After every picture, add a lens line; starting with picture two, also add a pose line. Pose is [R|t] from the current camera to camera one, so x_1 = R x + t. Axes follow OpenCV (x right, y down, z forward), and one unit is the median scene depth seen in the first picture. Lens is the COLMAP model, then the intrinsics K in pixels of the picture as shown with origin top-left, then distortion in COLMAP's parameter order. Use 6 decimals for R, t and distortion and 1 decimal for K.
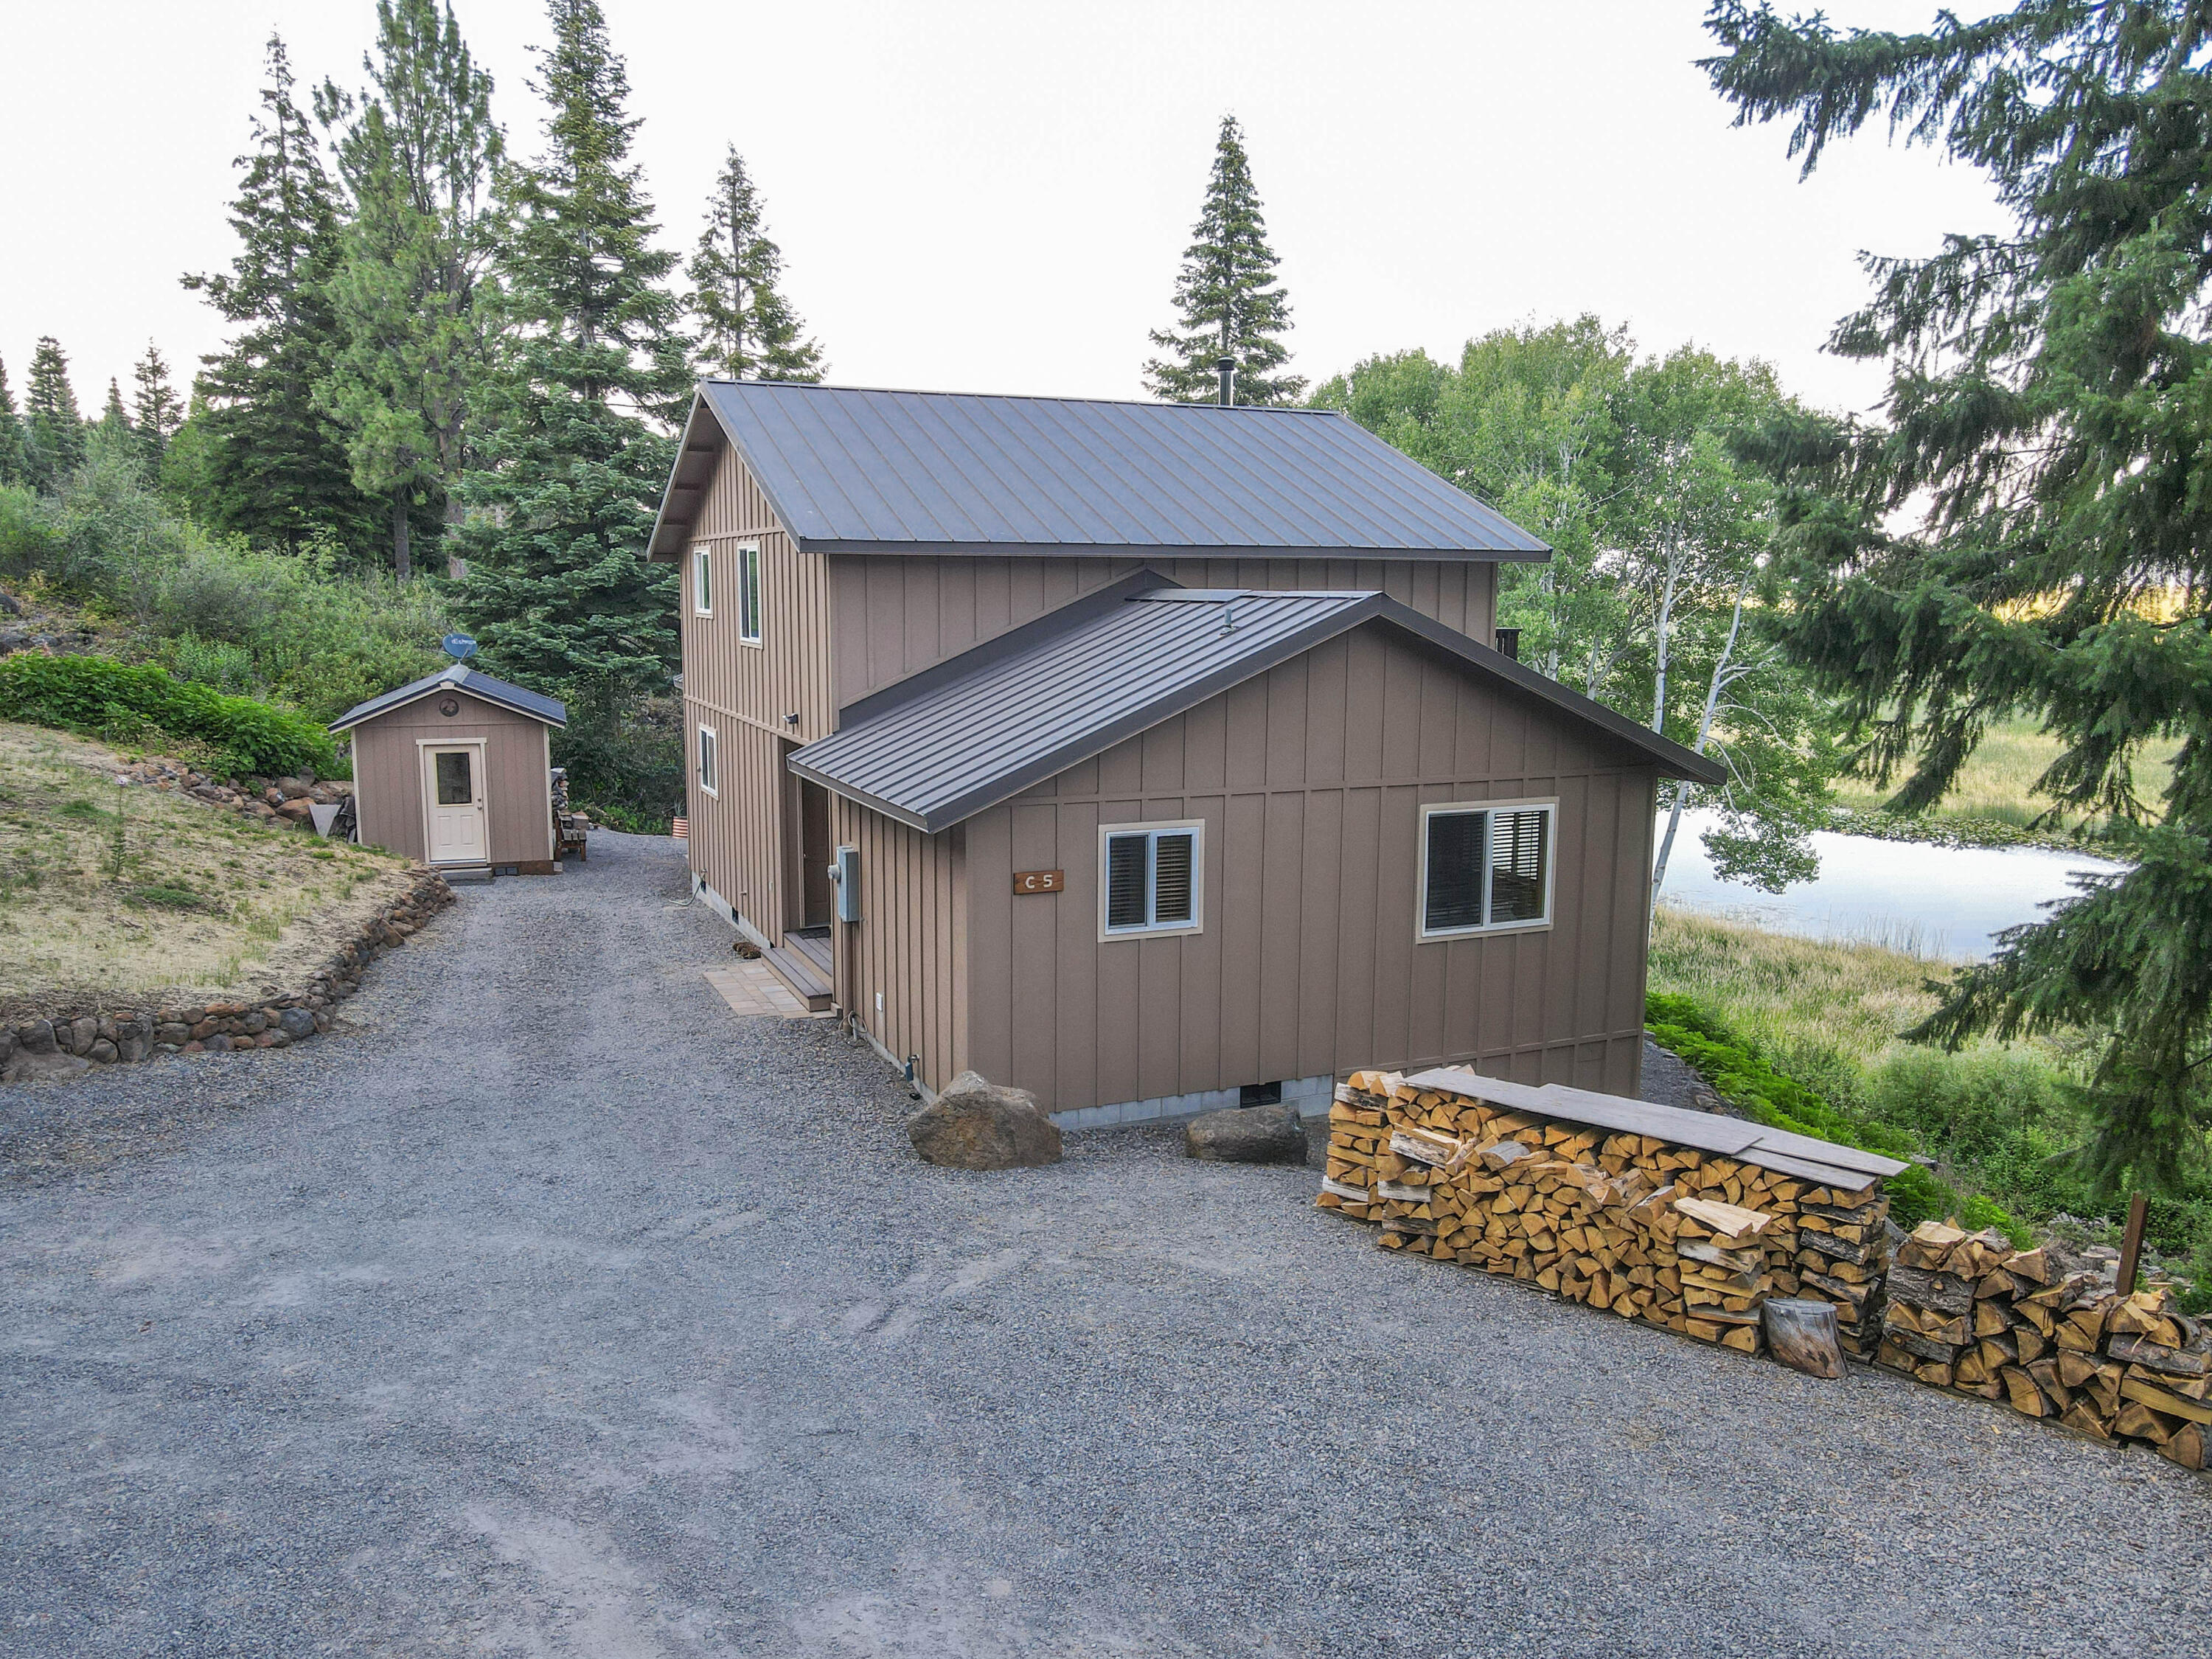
lens RADIAL K [[1599.9, 0, 1106.0], [0, 1599.9, 829.5], [0, 0, 1]] dist [0.008645, 0.011745]
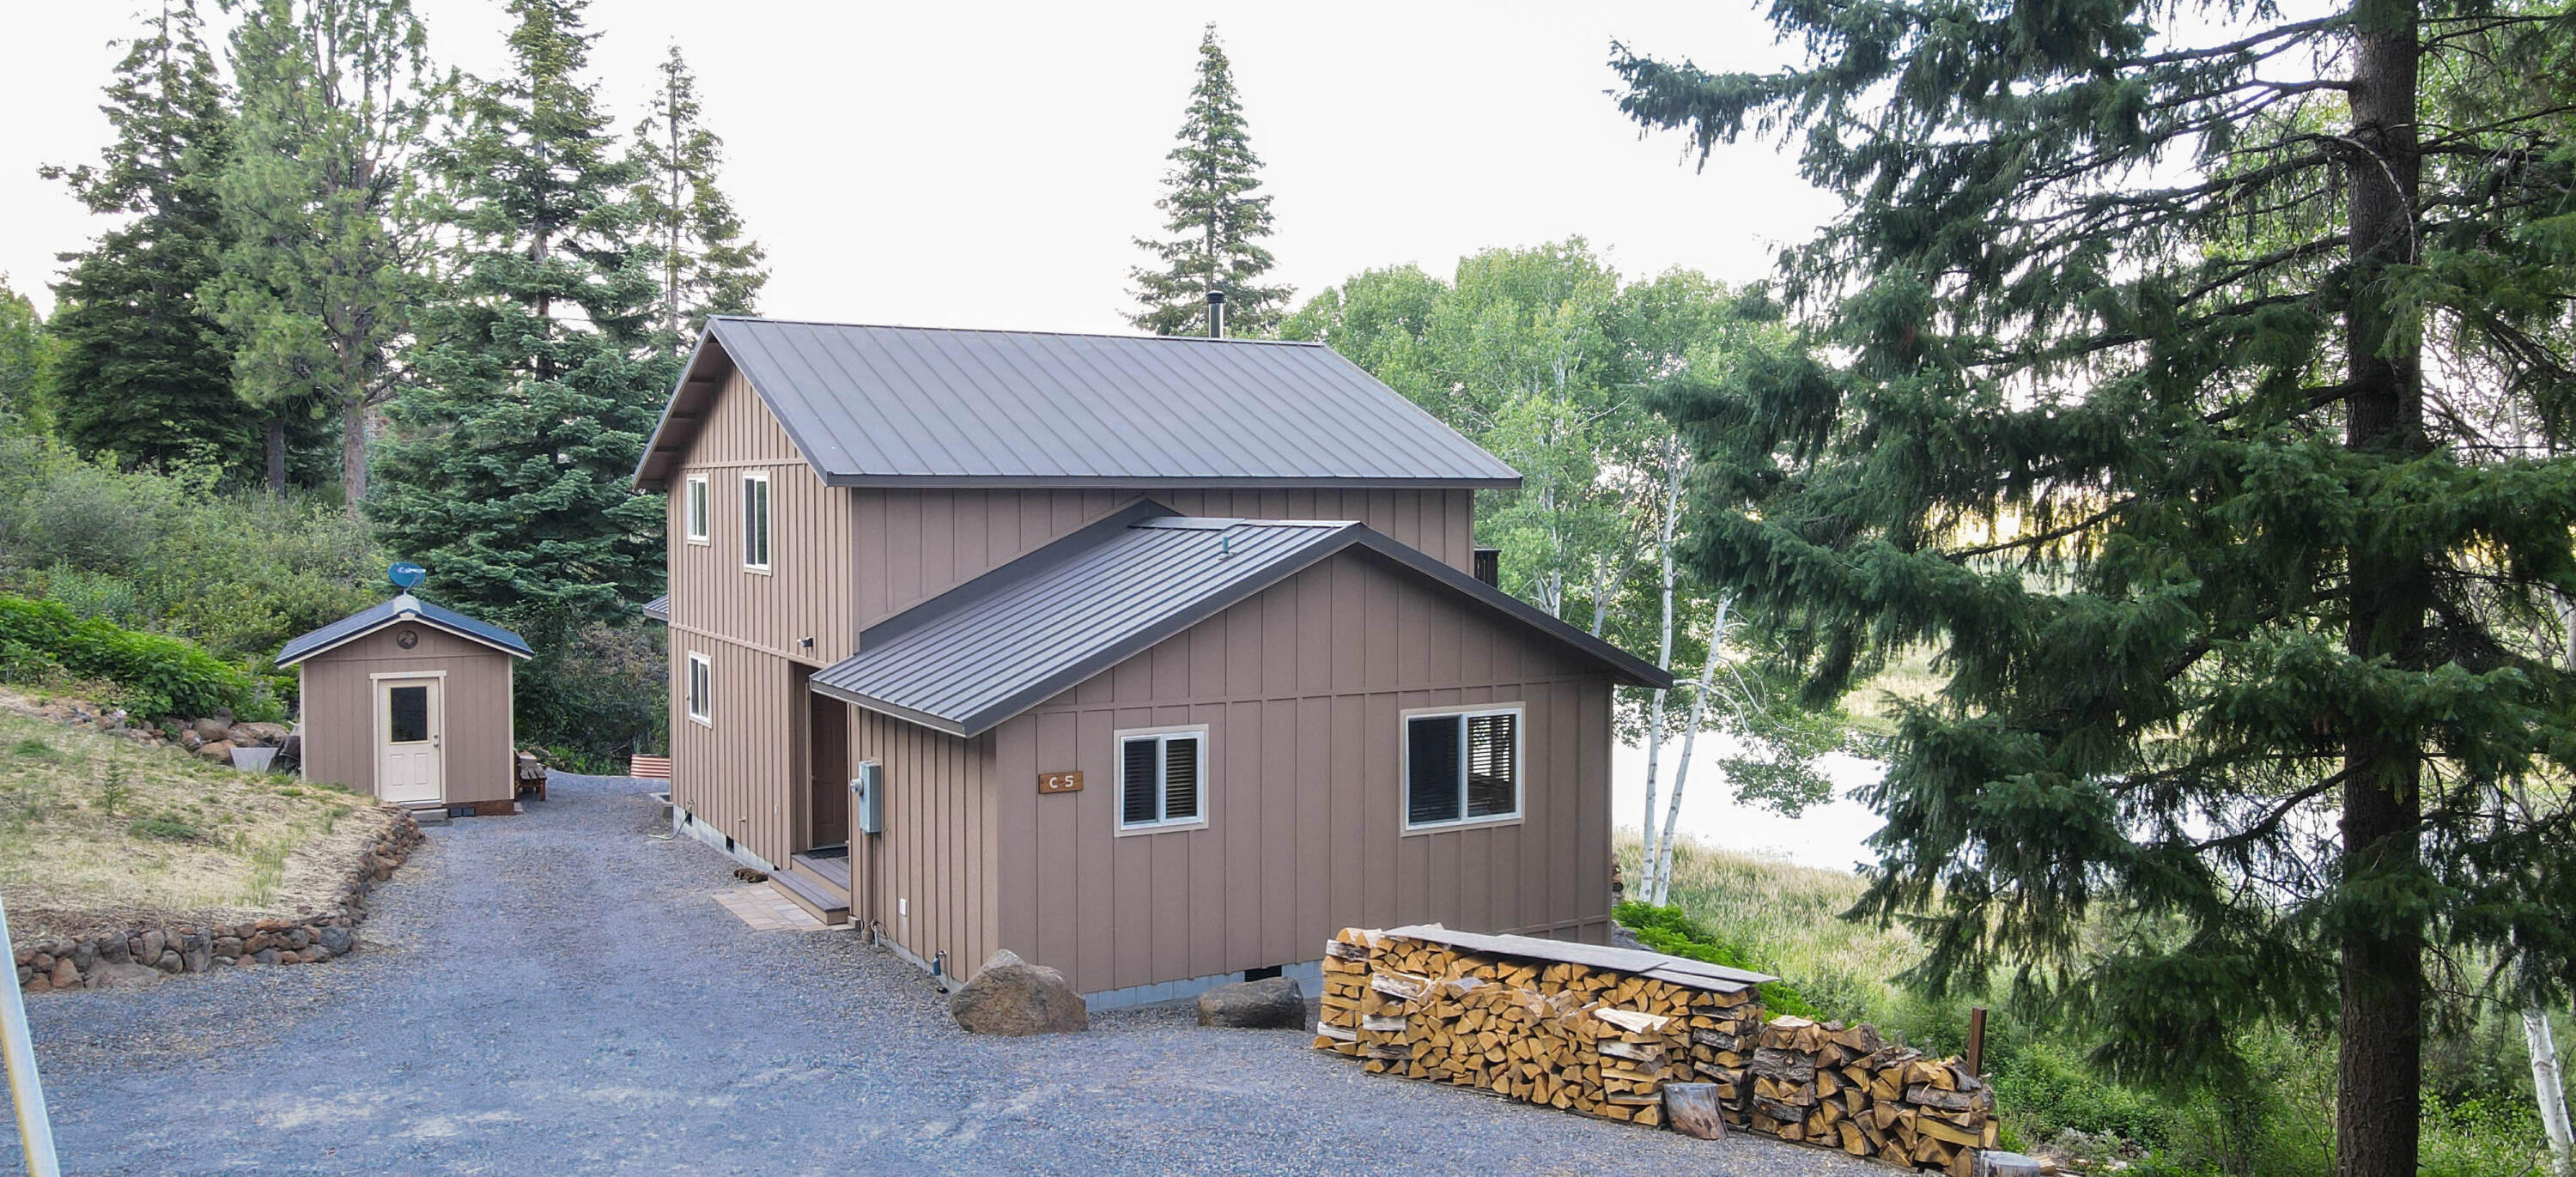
lens RADIAL K [[1856.2, 0, 1288.0], [0, 1856.2, 588.5], [0, 0, 1]] dist [0.005063, 0.002775]
pose [[0.993456, -0.010107, 0.113768, -0.012012], [0.021614, 0.994715, -0.100369, 0.012346], [-0.112152, 0.102171, 0.988424, -0.119249]]
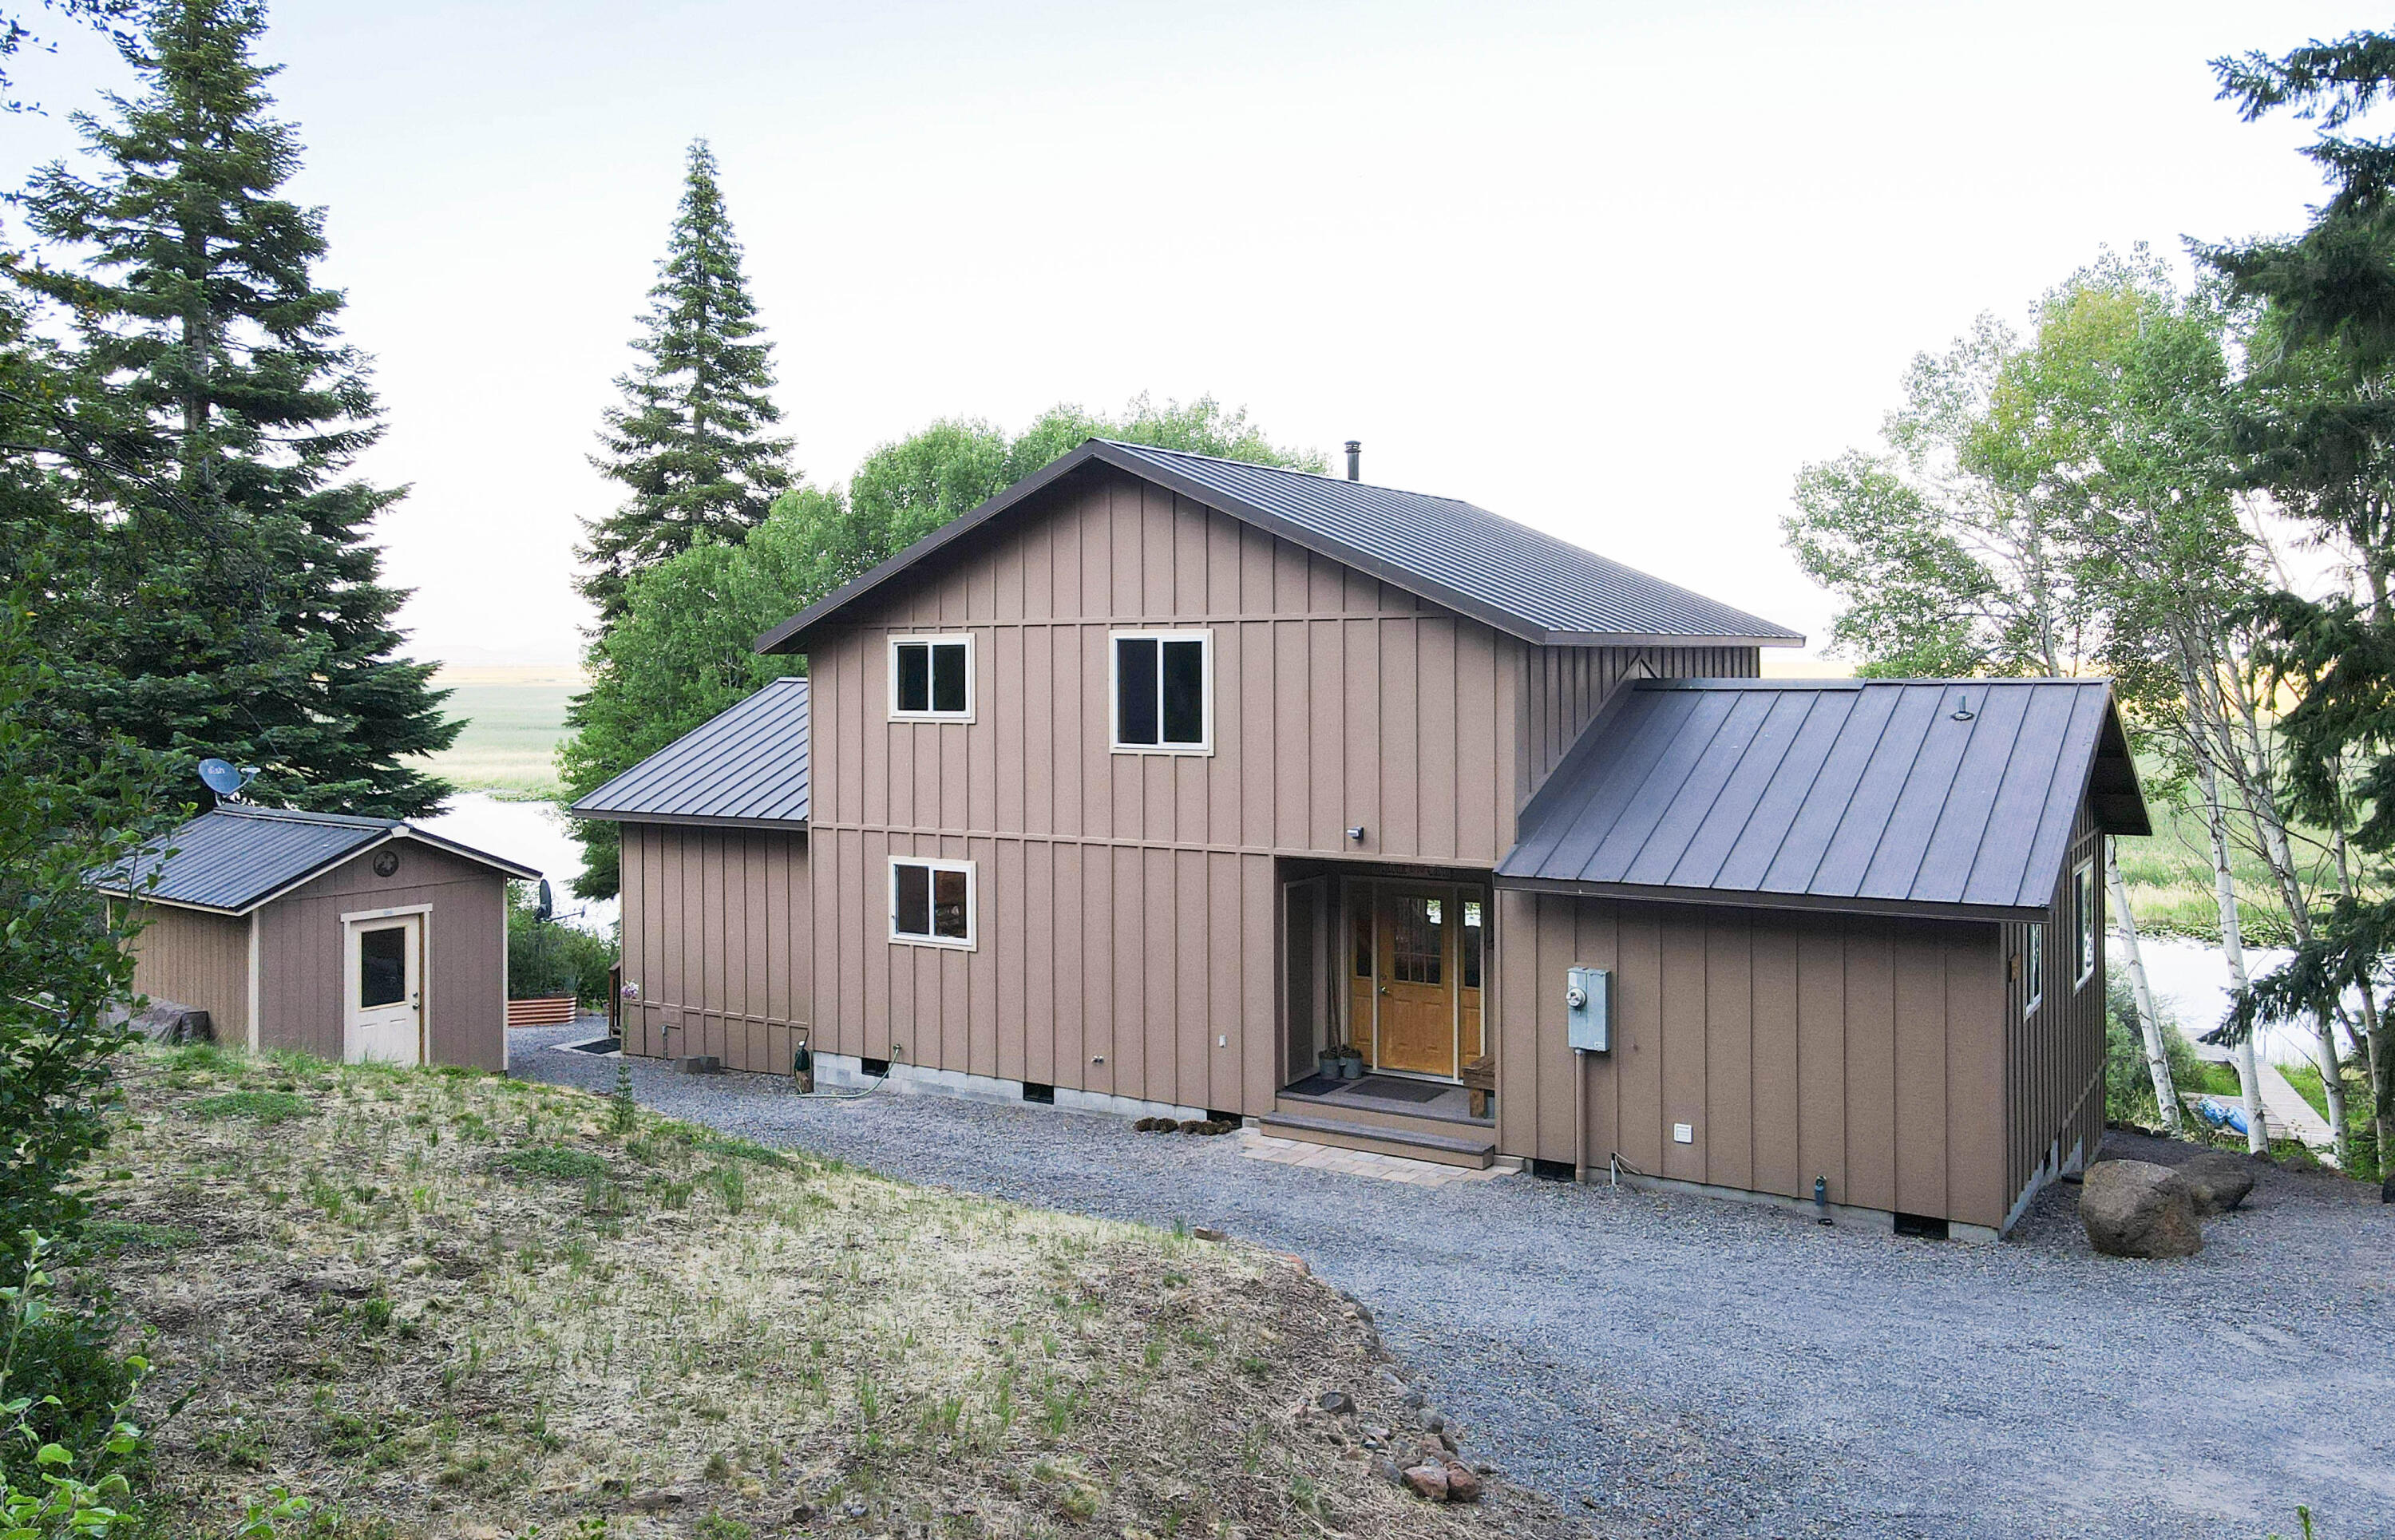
lens RADIAL K [[1801.5, 0, 1195.3], [0, 1801.5, 689.3], [0, 0, 1]] dist [0.006704, 0.006637]
pose [[0.833042, -0.017708, 0.552926, -0.424964], [0.093906, 0.989509, -0.109791, -0.025146], [-0.545181, 0.143384, 0.825965, 0.122904]]
